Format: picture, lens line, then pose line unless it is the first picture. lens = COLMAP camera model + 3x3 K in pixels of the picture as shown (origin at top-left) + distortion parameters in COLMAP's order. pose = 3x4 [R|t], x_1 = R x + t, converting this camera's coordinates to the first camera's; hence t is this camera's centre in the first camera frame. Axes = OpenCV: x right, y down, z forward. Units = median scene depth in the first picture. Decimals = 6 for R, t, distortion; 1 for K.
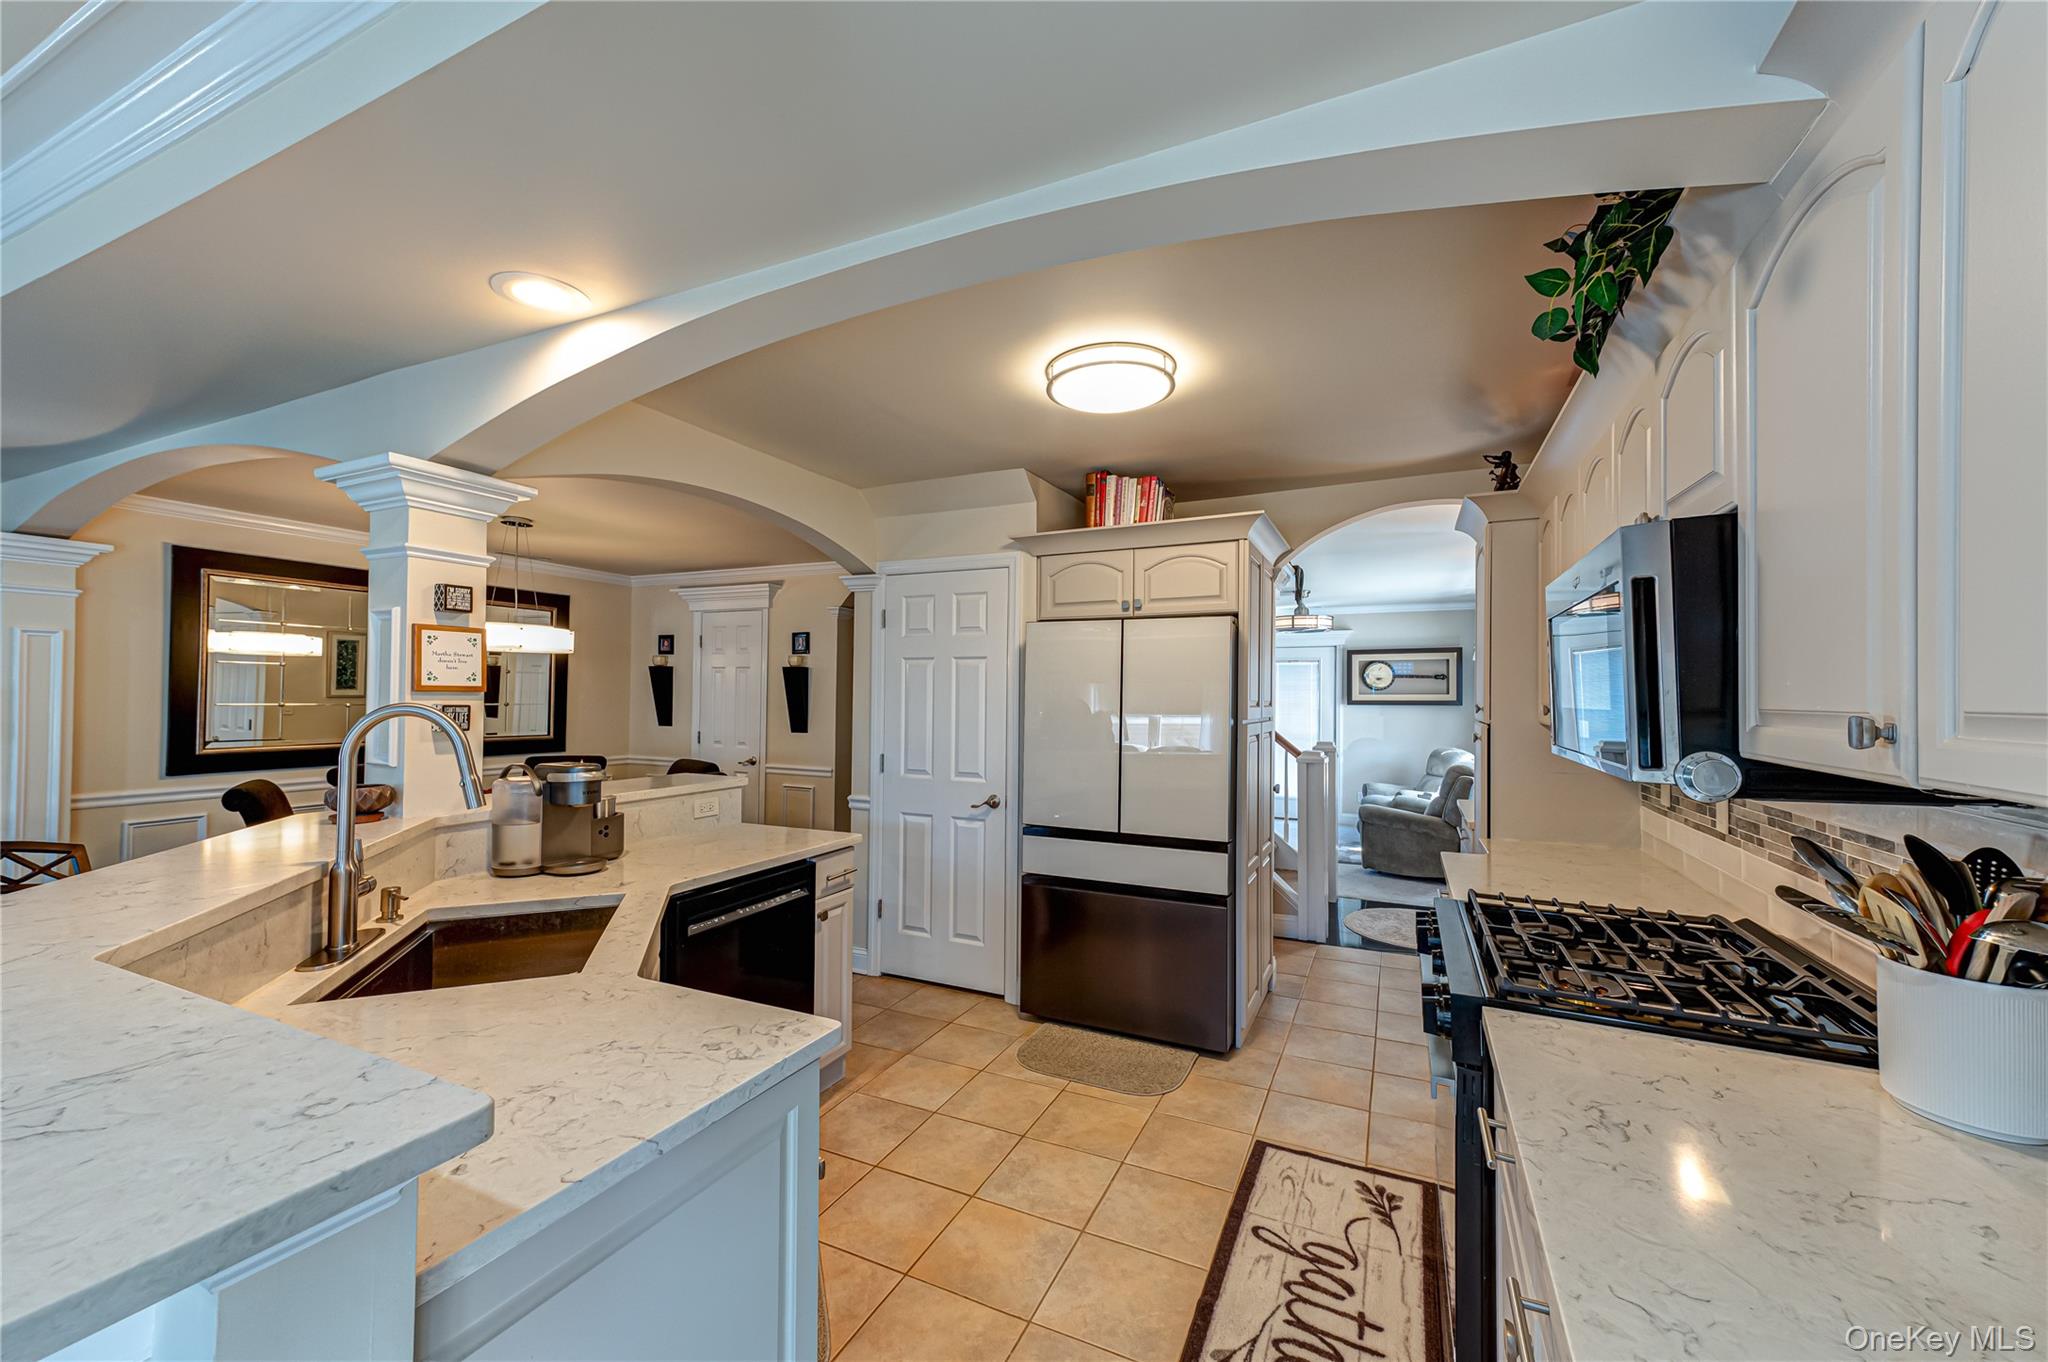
lens RADIAL K [[789.1, 0, 1031.5], [0, 789.1, 688.6], [0, 0, 1]] dist [0.014955, 0.000122]
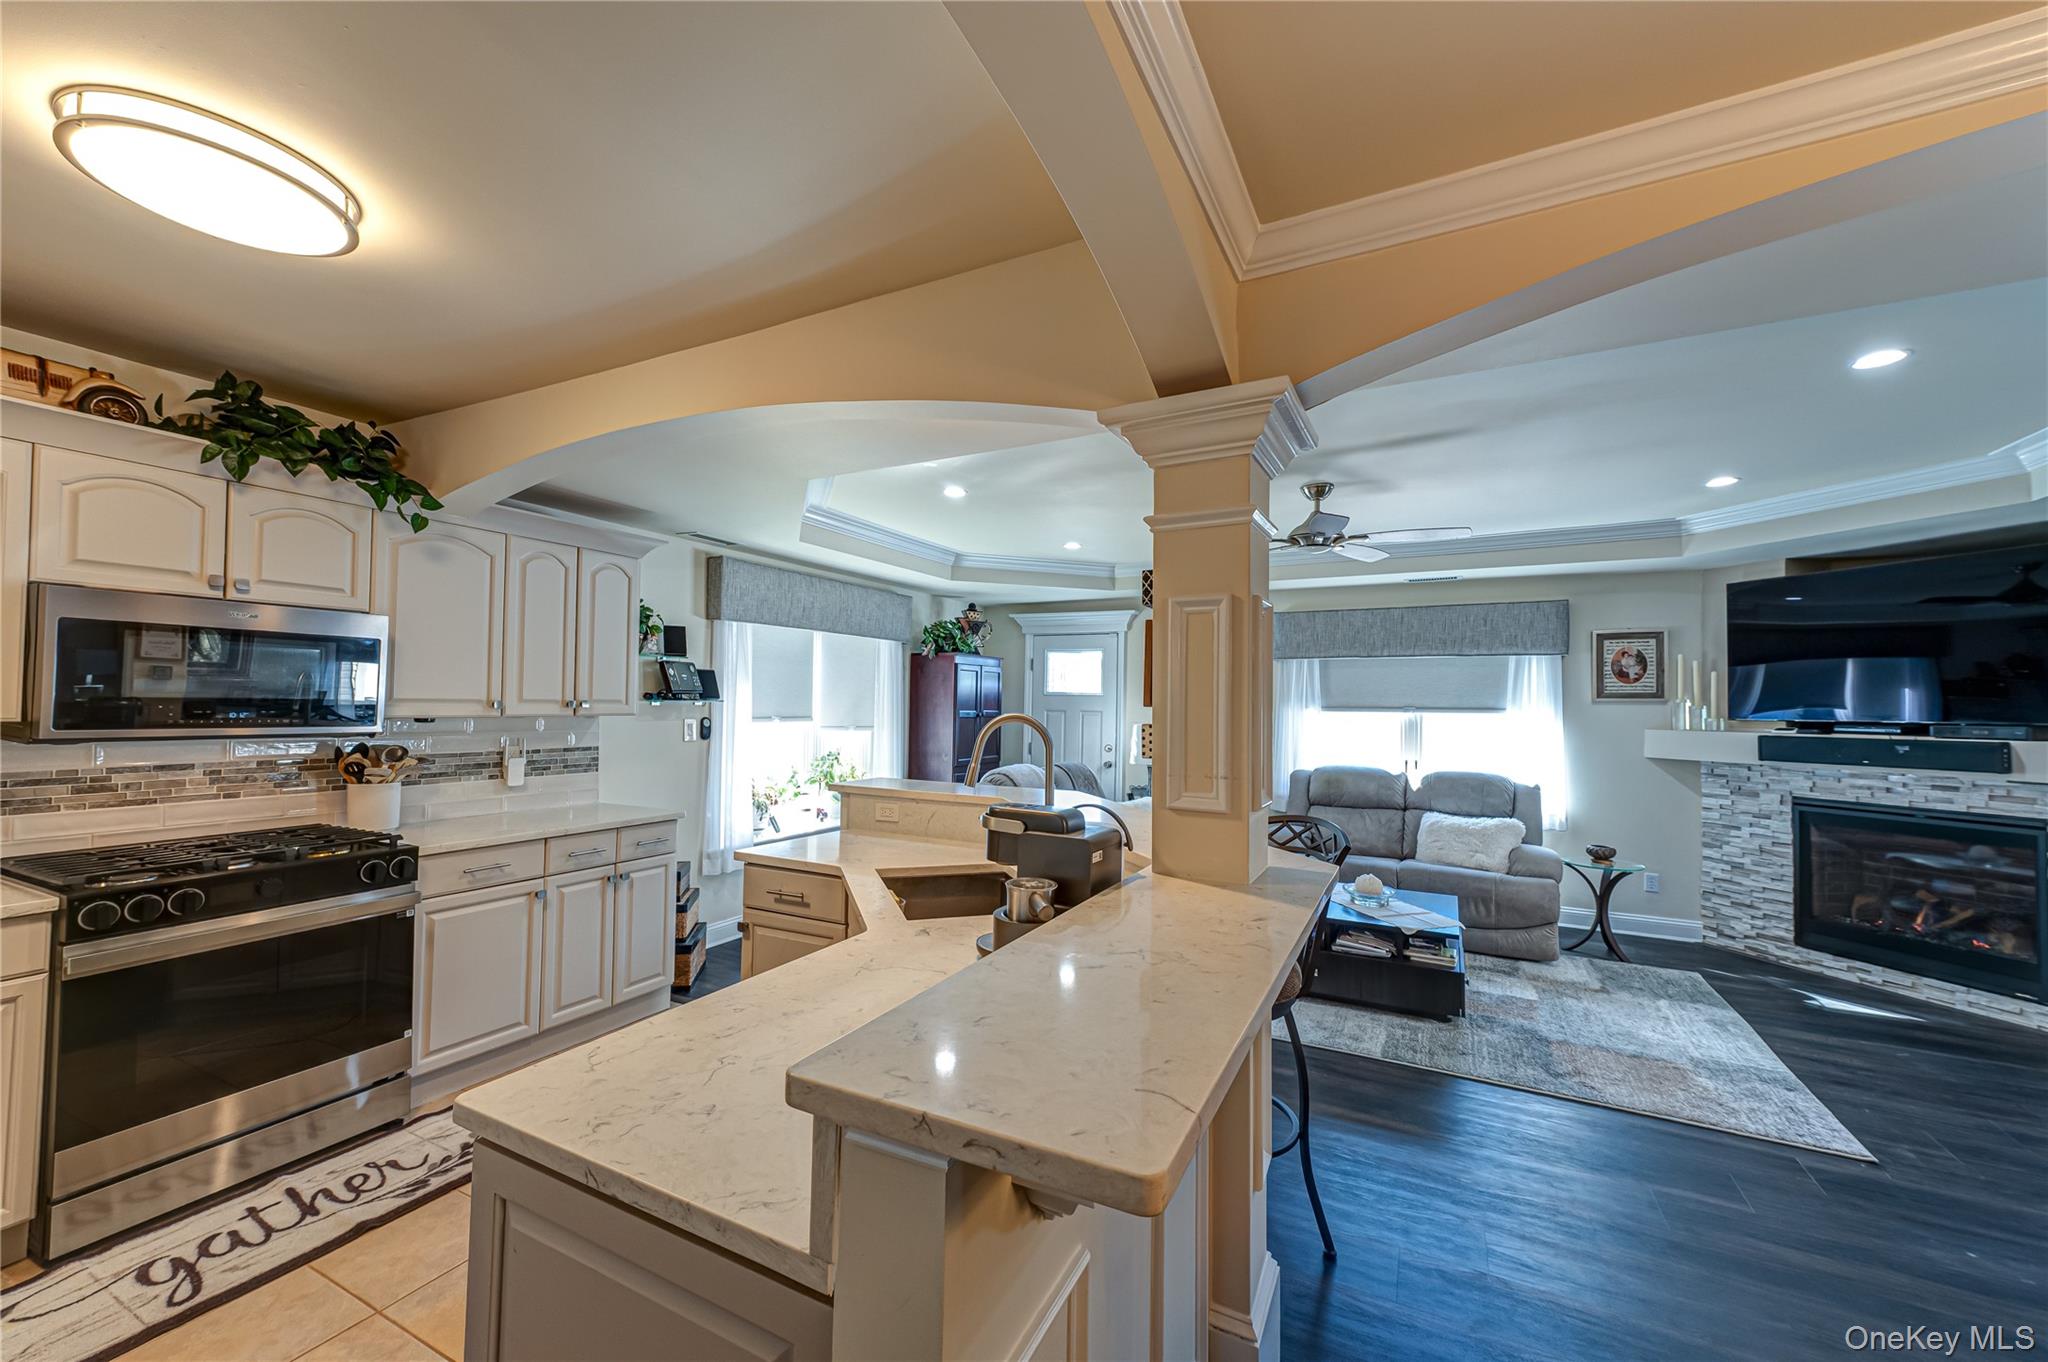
lens RADIAL K [[789.1, 0, 1028.9], [0, 789.1, 687.9], [0, 0, 1]] dist [0.014955, 0.000122]
pose [[-0.999134, -0.021942, 0.035366, -0.381360], [-0.023011, 0.999281, -0.030128, 0.006740], [-0.034680, -0.030916, -0.998920, 1.077199]]
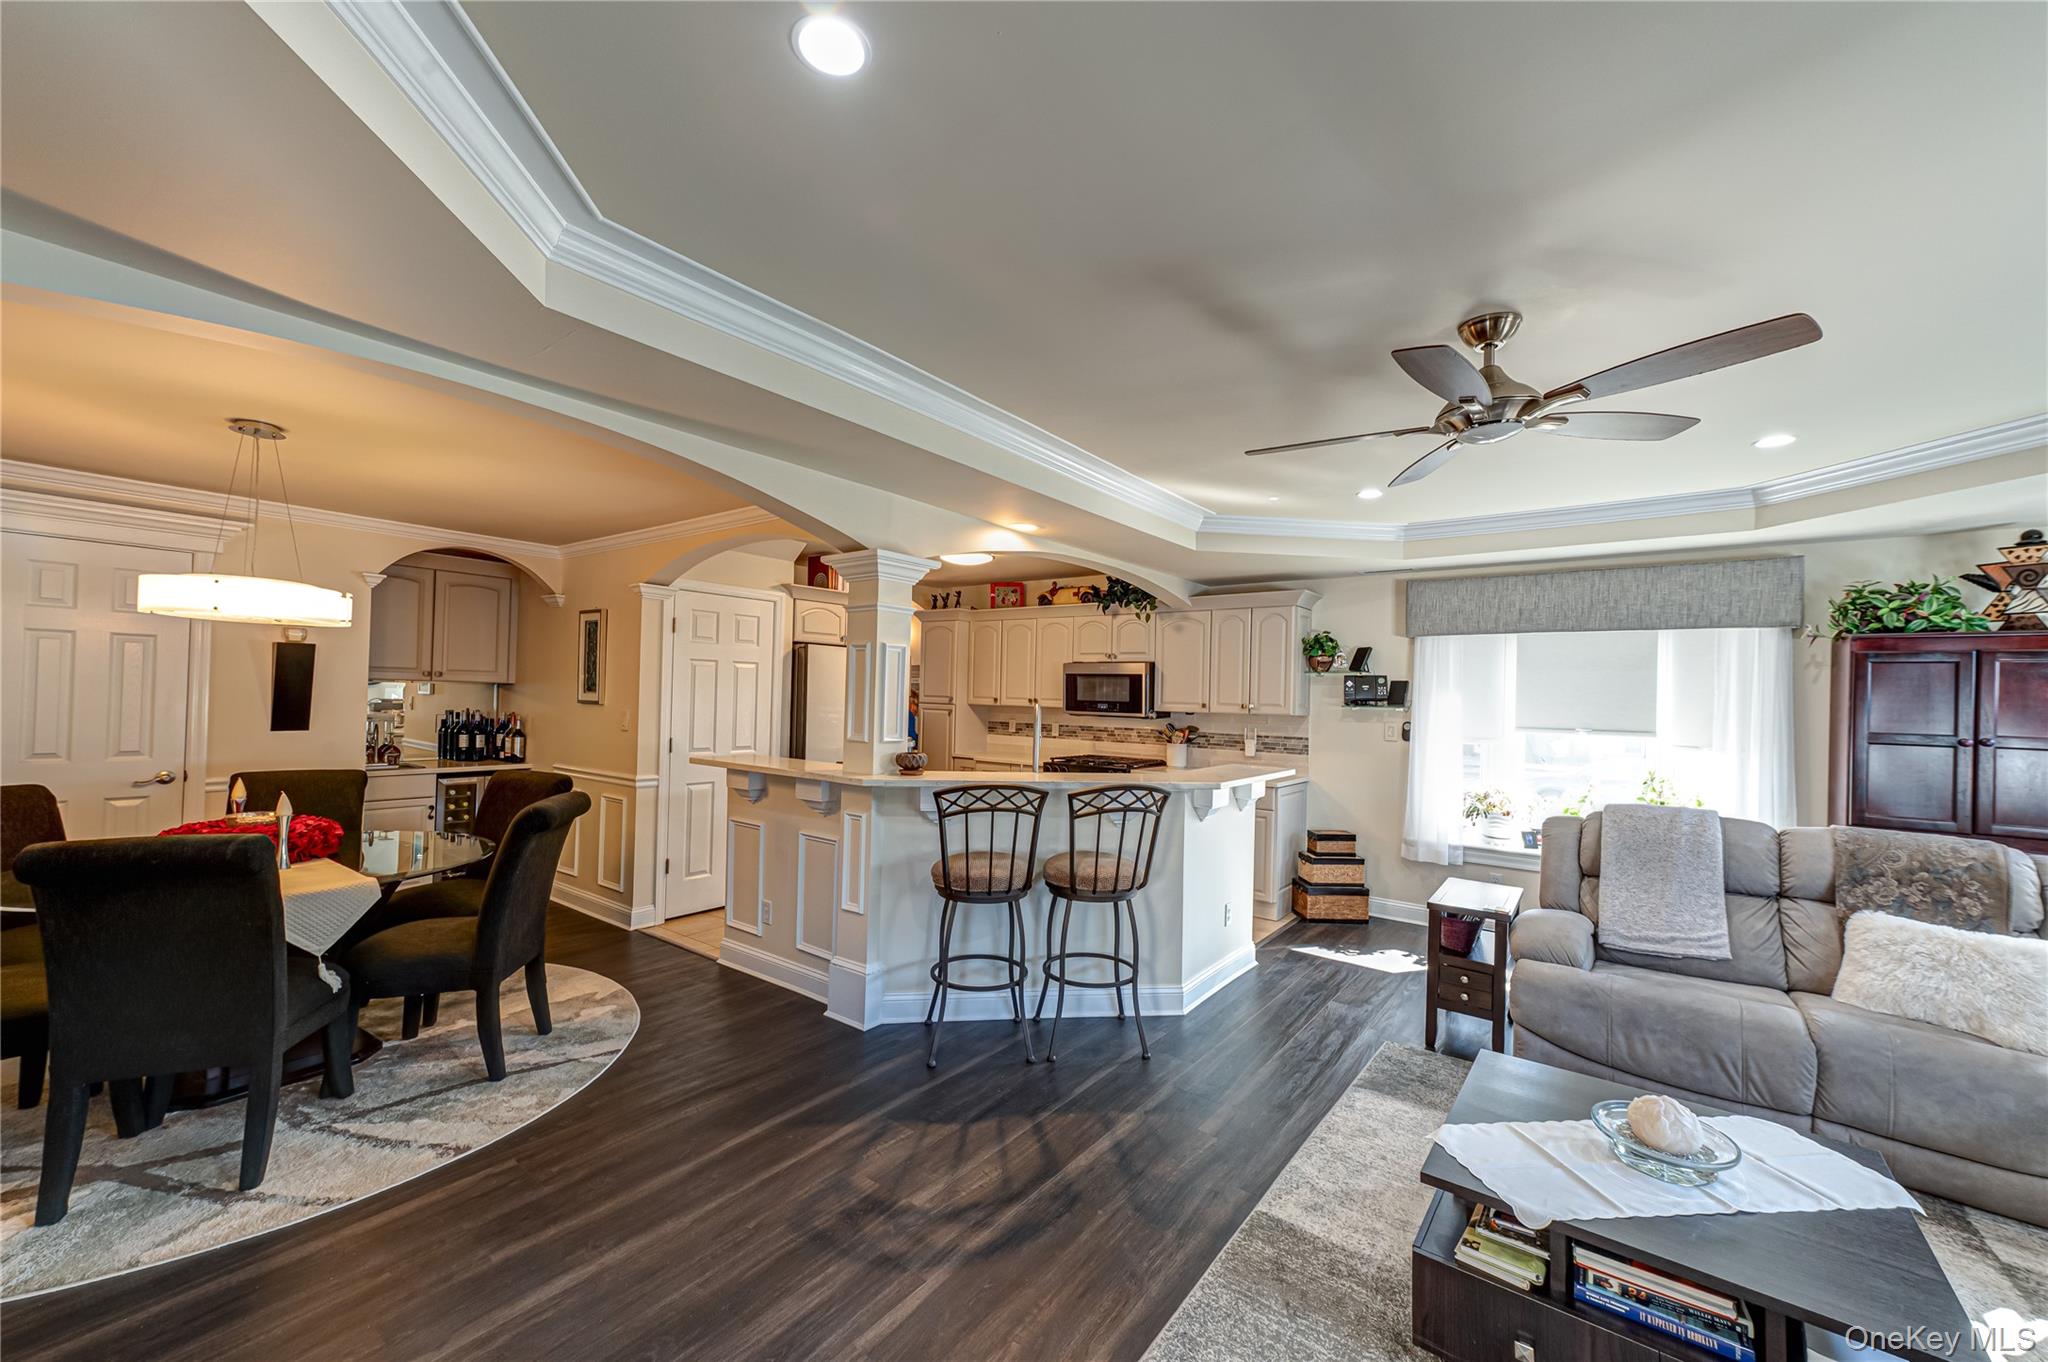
lens RADIAL K [[789.1, 0, 1031.6], [0, 789.1, 691.6], [0, 0, 1]] dist [0.014955, 0.000122]
pose [[0.203466, 0.000371, 0.979082, -1.369436], [-0.032658, 0.999446, 0.006408, -0.014527], [-0.978537, -0.033278, 0.203366, 0.240396]]
